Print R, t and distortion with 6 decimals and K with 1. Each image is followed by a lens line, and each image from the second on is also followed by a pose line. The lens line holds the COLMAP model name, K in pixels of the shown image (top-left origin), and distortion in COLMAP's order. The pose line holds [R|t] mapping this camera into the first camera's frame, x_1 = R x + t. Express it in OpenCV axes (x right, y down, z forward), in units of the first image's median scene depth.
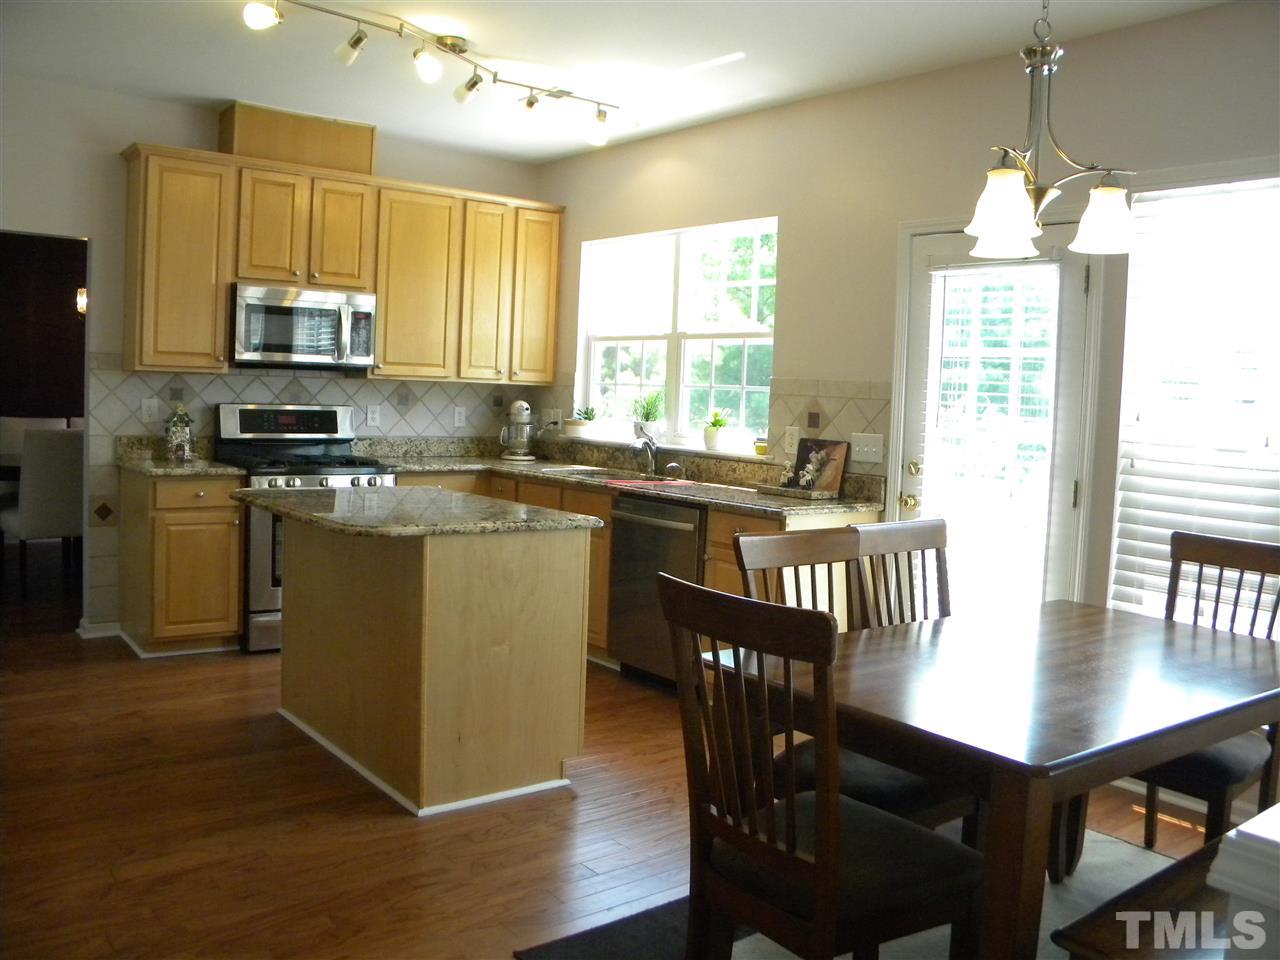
lens RADIAL K [[1079.5, 0, 640.0], [0, 1079.5, 480.0], [0, 0, 1]] dist [-0.185103, 0.154690]
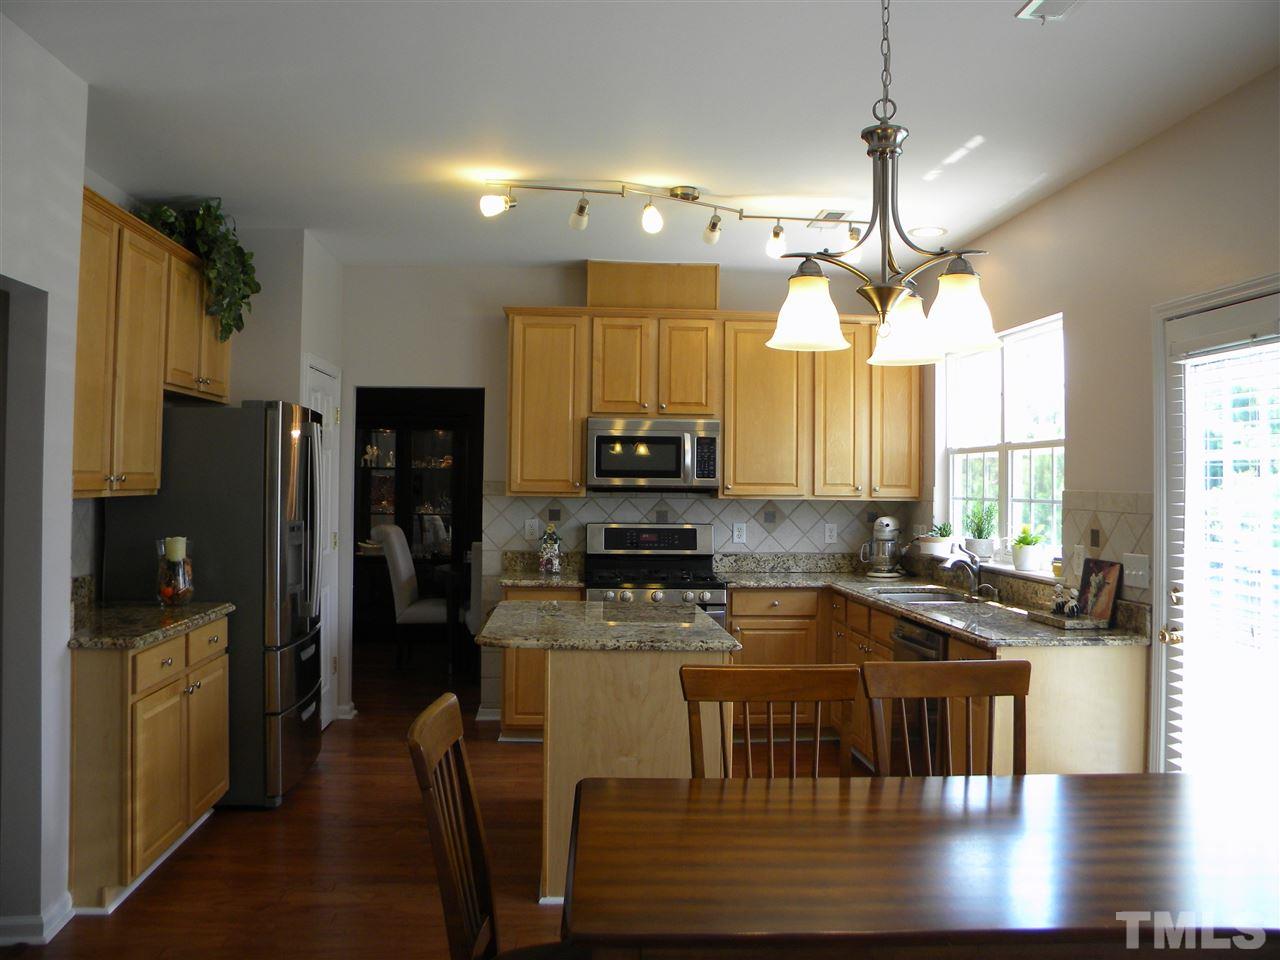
lens RADIAL K [[1075.7, 0, 634.9], [0, 1075.7, 468.8], [0, 0, 1]] dist [-0.184858, 0.160813]
pose [[0.823376, -0.037892, -0.566230, 0.303293], [-0.024593, 0.994449, -0.102310, -0.013788], [0.566963, 0.098165, 0.817873, 0.073844]]
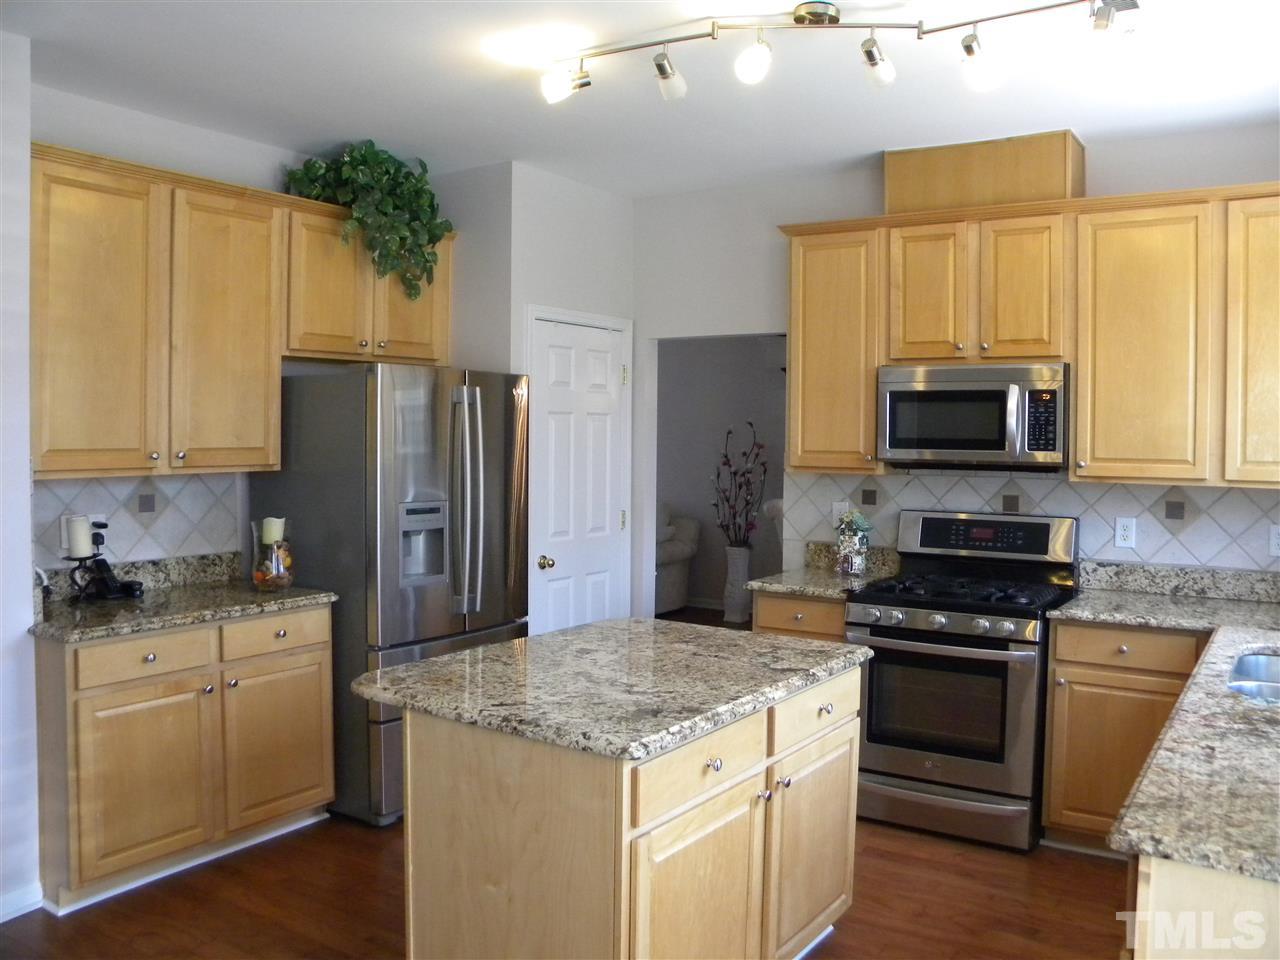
lens RADIAL K [[1079.5, 0, 640.0], [0, 1079.5, 480.0], [0, 0, 1]] dist [-0.185103, 0.154690]
pose [[0.308949, 0.005730, -0.951061, 0.346665], [-0.073959, 0.997099, -0.018018, -0.066212], [0.948199, 0.075906, 0.308476, 0.540204]]
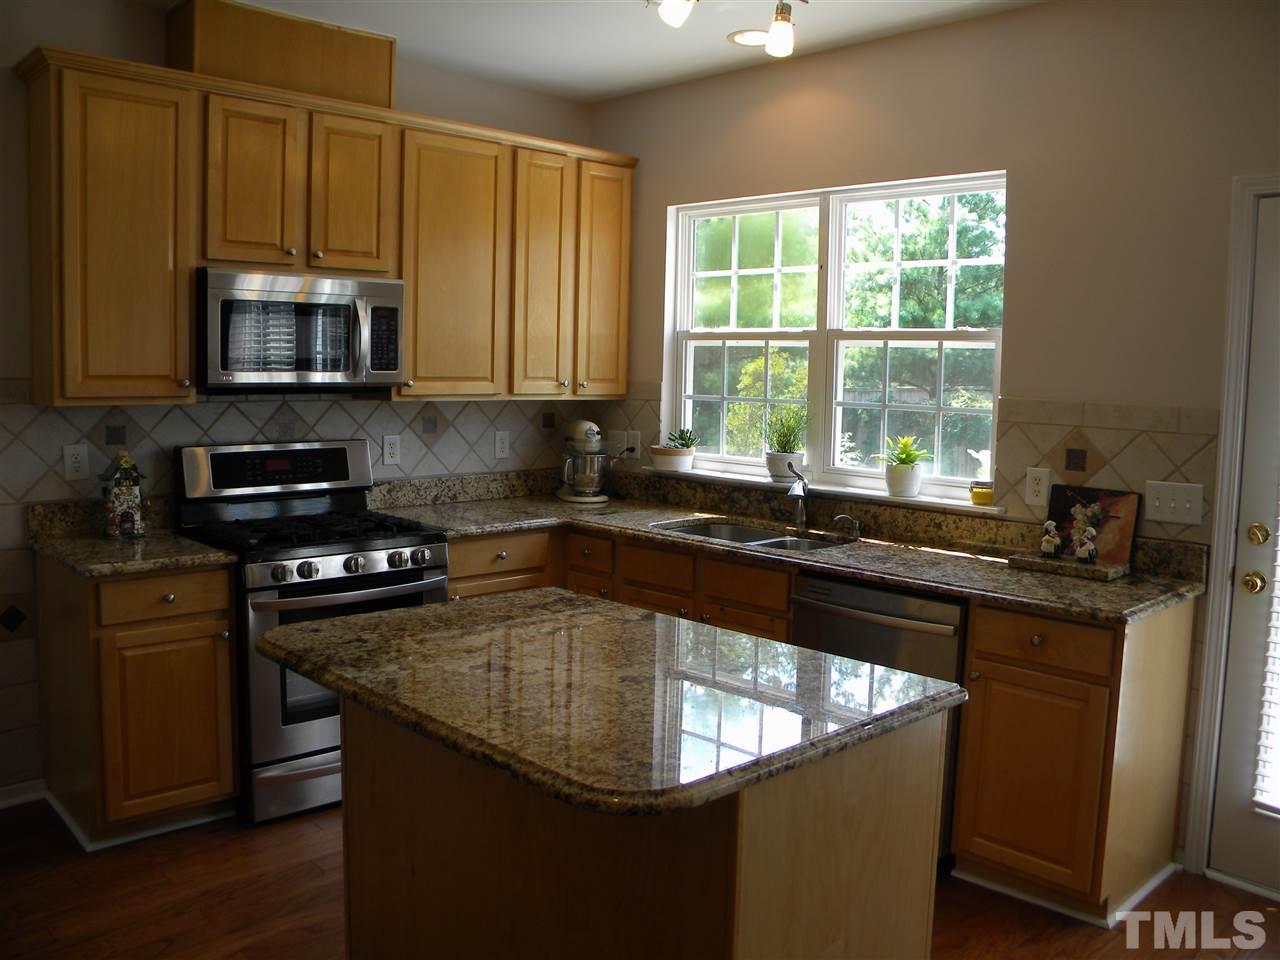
lens RADIAL K [[1079.5, 0, 640.0], [0, 1079.5, 480.0], [0, 0, 1]] dist [-0.185103, 0.154690]
pose [[0.995317, -0.029749, 0.091970, -0.169762], [0.027287, 0.999238, 0.027914, -0.062621], [-0.092730, -0.025274, 0.995370, 0.302786]]
